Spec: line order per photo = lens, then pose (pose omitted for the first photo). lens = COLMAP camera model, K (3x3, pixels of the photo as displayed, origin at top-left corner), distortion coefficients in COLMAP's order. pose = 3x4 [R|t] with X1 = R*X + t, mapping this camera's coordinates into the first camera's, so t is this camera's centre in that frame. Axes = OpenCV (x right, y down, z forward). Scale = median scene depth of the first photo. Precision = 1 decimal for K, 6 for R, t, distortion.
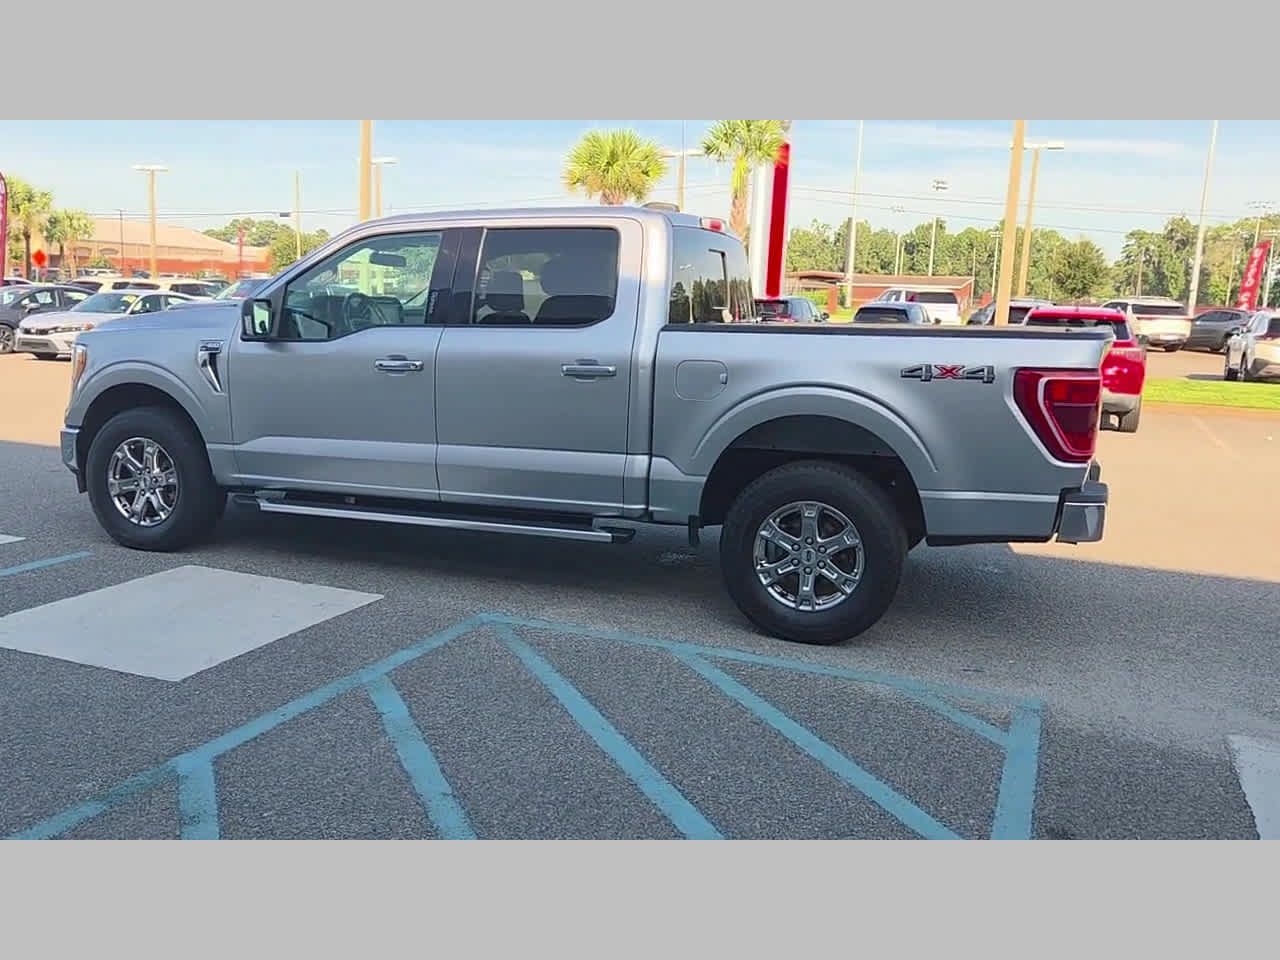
lens RADIAL K [[1095.5, 0, 640.8], [0, 1095.5, 476.0], [0, 0, 1]] dist [0.012795, -0.003927]
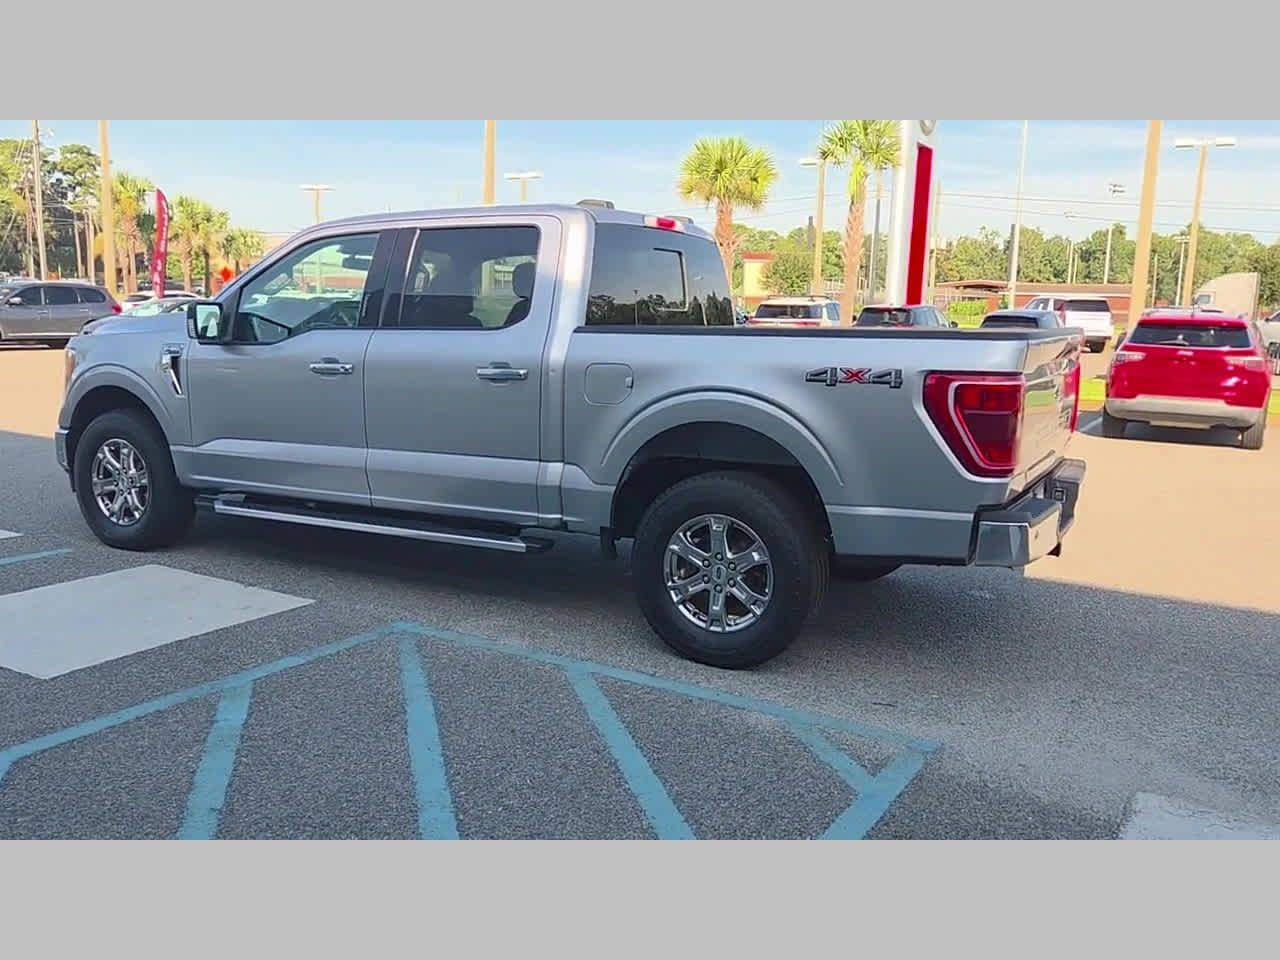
lens RADIAL K [[1095.5, 0, 640.8], [0, 1095.5, 476.0], [0, 0, 1]] dist [0.012795, -0.003927]
pose [[0.989414, 0.016872, -0.144136, 0.198839], [-0.018351, 0.999792, -0.008936, -0.000061], [0.143955, 0.011486, 0.989518, 0.060035]]
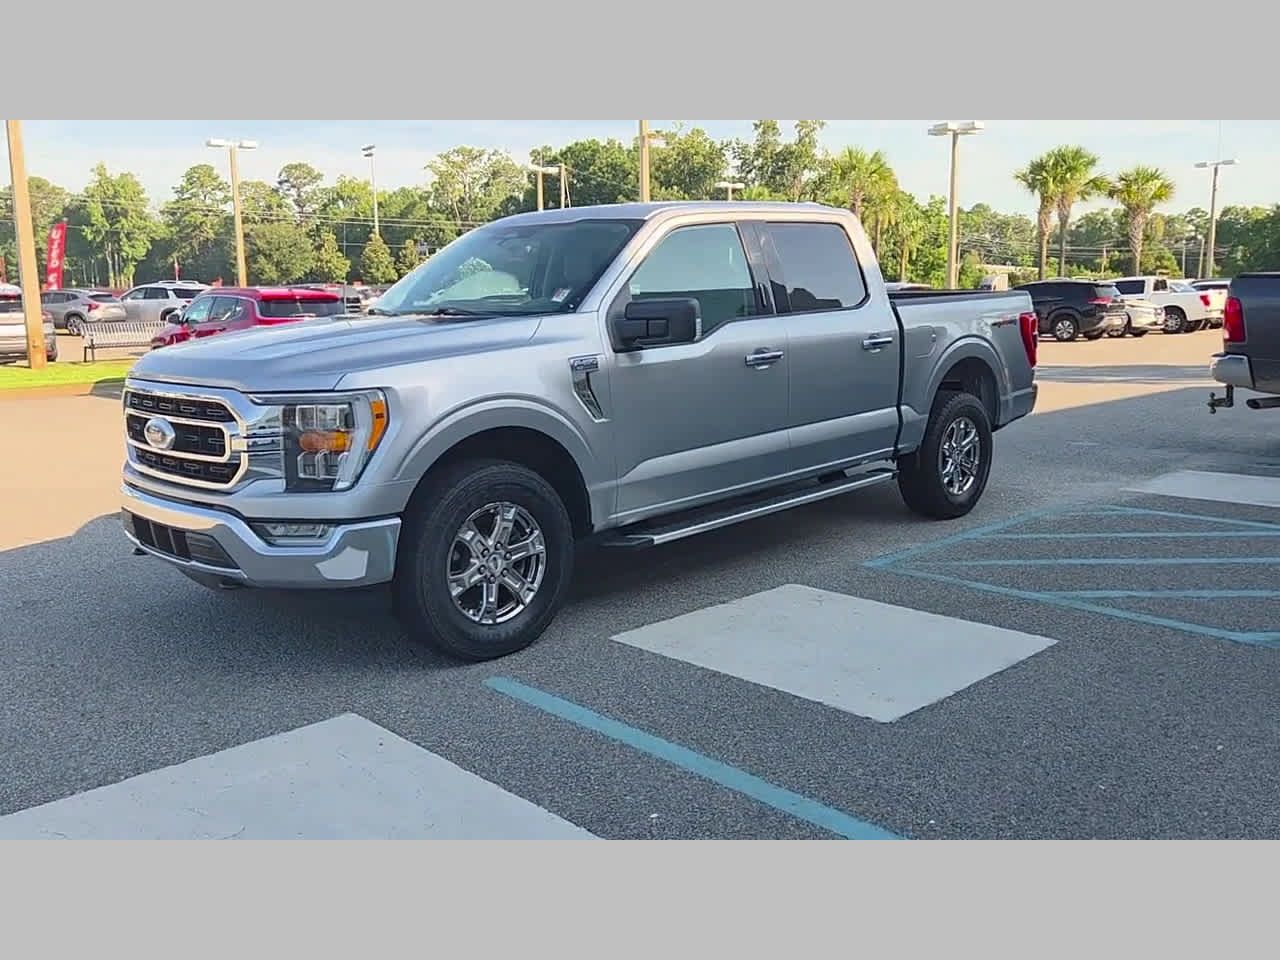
lens RADIAL K [[1096.4, 0, 640.0], [0, 1096.4, 480.0], [0, 0, 1]] dist [0.005497, 0.010425]
pose [[0.422418, -0.194001, 0.885396, -1.179474], [0.174613, 0.975946, 0.130534, -0.142702], [-0.889423, 0.099462, 0.446132, 0.661507]]
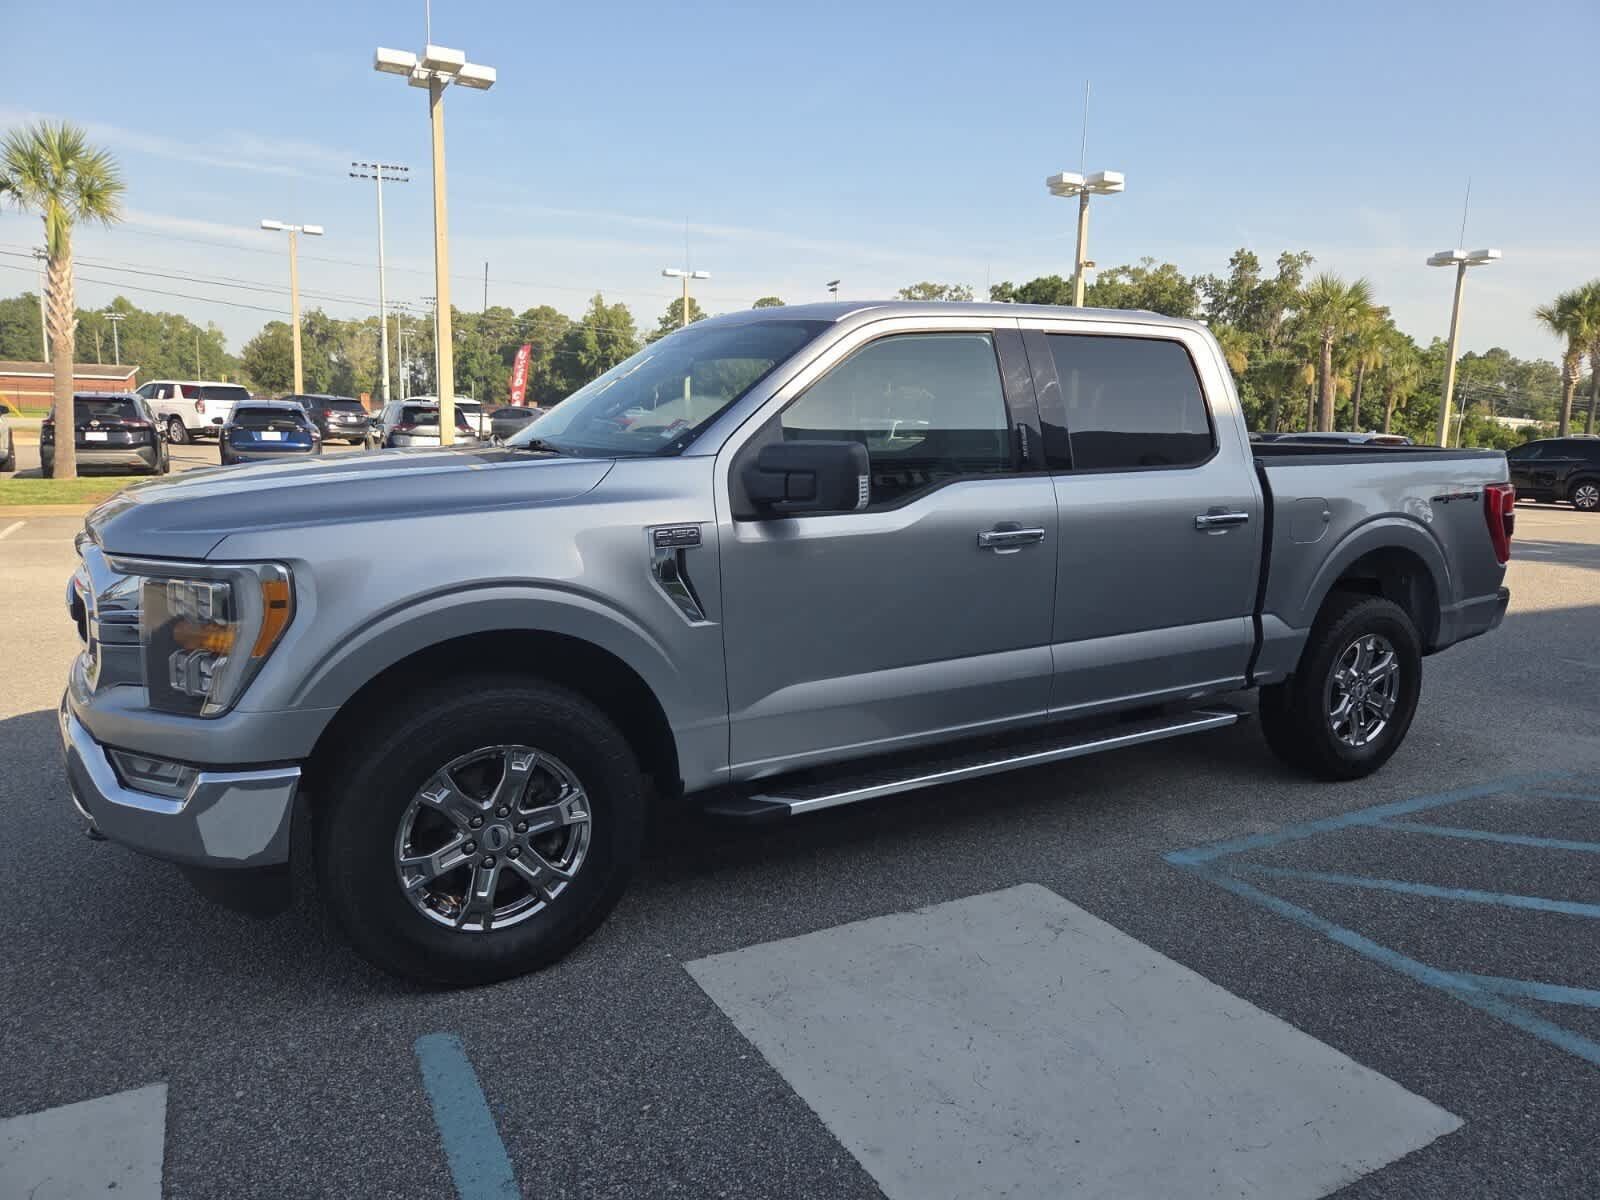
lens RADIAL K [[1072.7, 0, 821.3], [0, 1072.7, 595.9], [0, 0, 1]] dist [0.066678, -0.053688]
pose [[0.633625, -0.139197, 0.761015, -0.792442], [0.119548, 0.989482, 0.081450, -0.132519], [-0.764348, 0.039369, 0.643601, 0.669699]]
